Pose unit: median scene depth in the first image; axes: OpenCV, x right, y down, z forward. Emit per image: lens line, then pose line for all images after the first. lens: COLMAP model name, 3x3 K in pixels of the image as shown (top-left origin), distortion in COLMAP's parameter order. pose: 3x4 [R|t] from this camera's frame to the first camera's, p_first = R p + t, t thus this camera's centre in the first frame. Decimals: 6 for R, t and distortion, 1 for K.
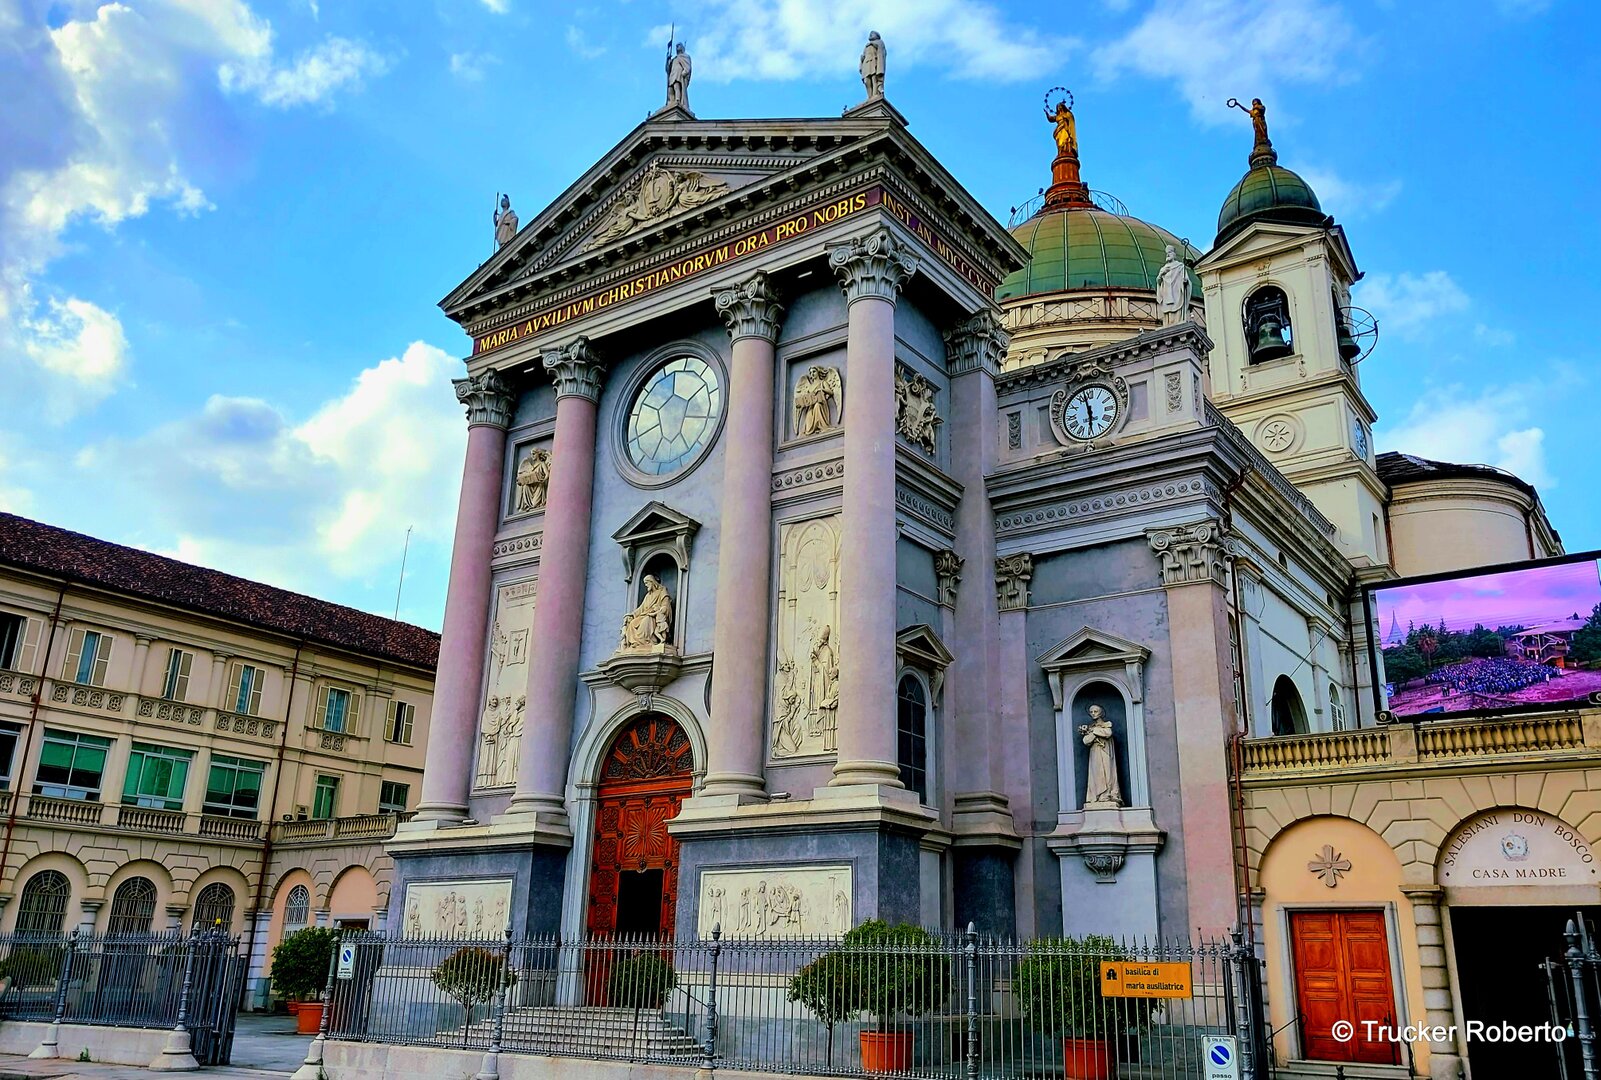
lens RADIAL K [[1283.0, 0, 797.3], [0, 1283.0, 548.2], [0, 0, 1]] dist [0.181391, -0.441597]
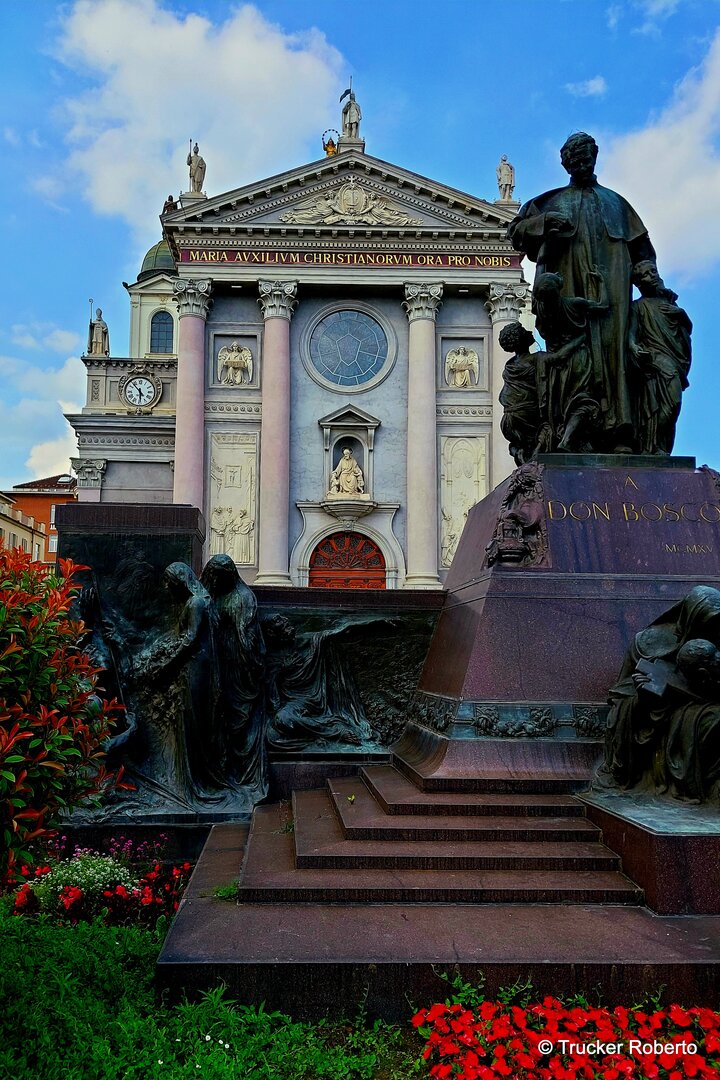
lens RADIAL K [[864.0, 0, 316.2], [0, 864.0, 551.2], [0, 0, 1]] dist [0.133409, -0.413317]
pose [[0.799080, 0.061646, 0.598056, -0.815978], [-0.183033, 0.972456, 0.144318, -0.004903], [-0.572686, -0.224786, 0.788354, 0.109055]]
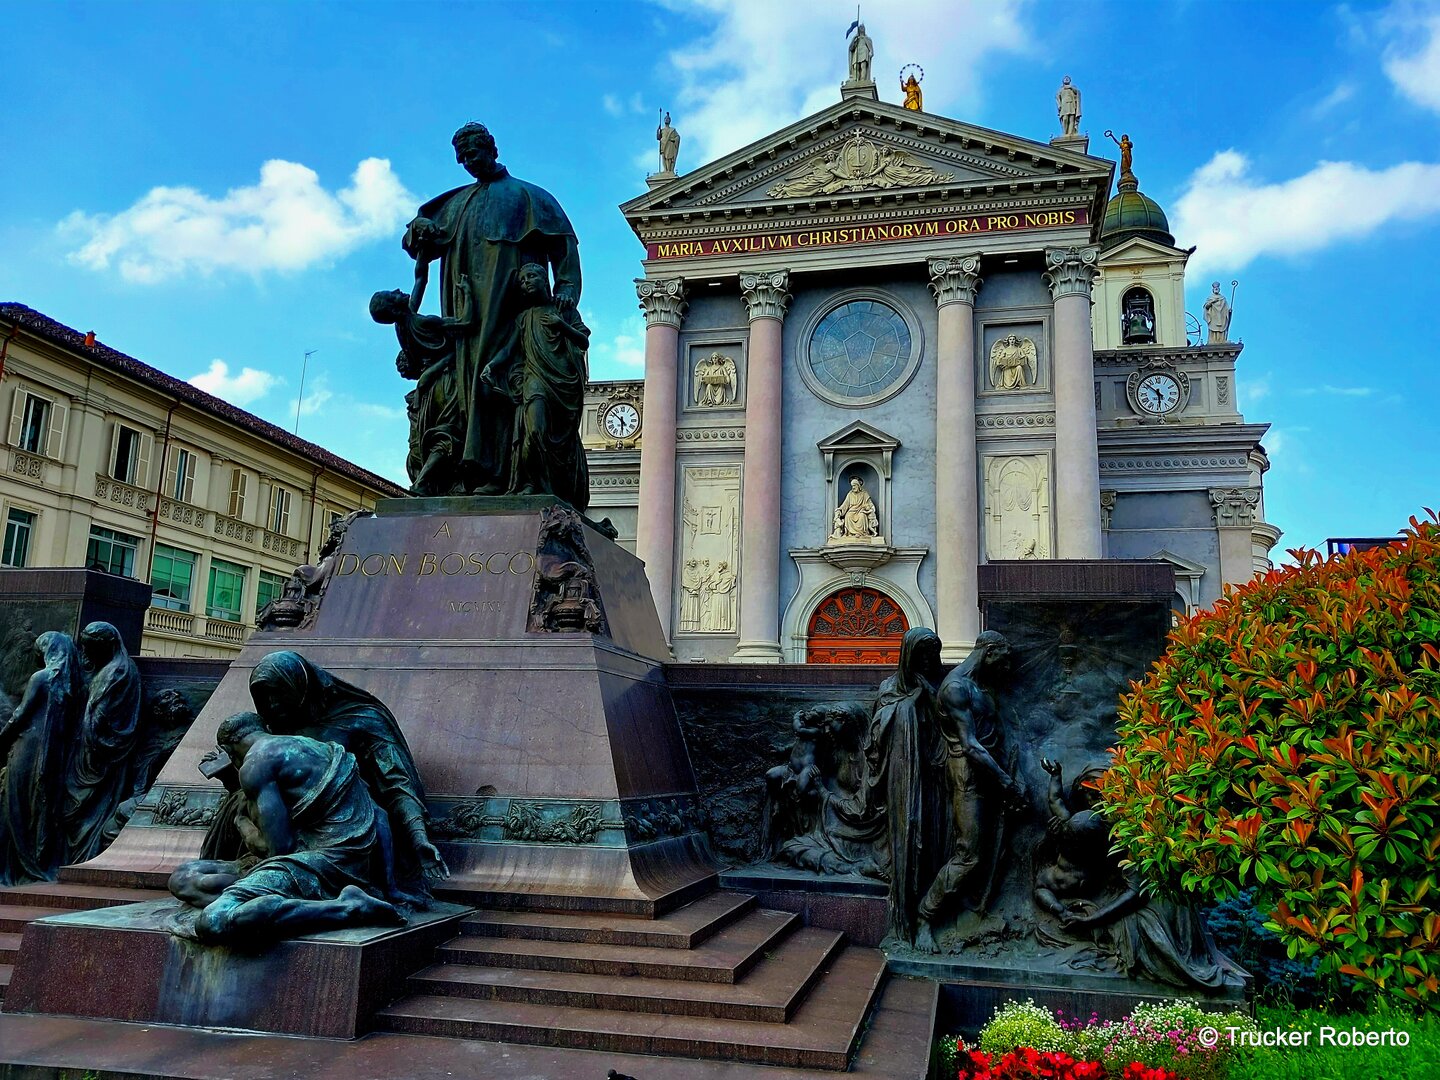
lens RADIAL K [[1144.3, 0, 715.1], [0, 1144.3, 544.0], [0, 0, 1]] dist [0.099032, -0.207796]
pose [[0.923447, 0.071701, 0.376967, -0.669998], [-0.126195, 0.984490, 0.121881, -0.036656], [-0.362381, -0.160122, 0.918173, 0.001504]]
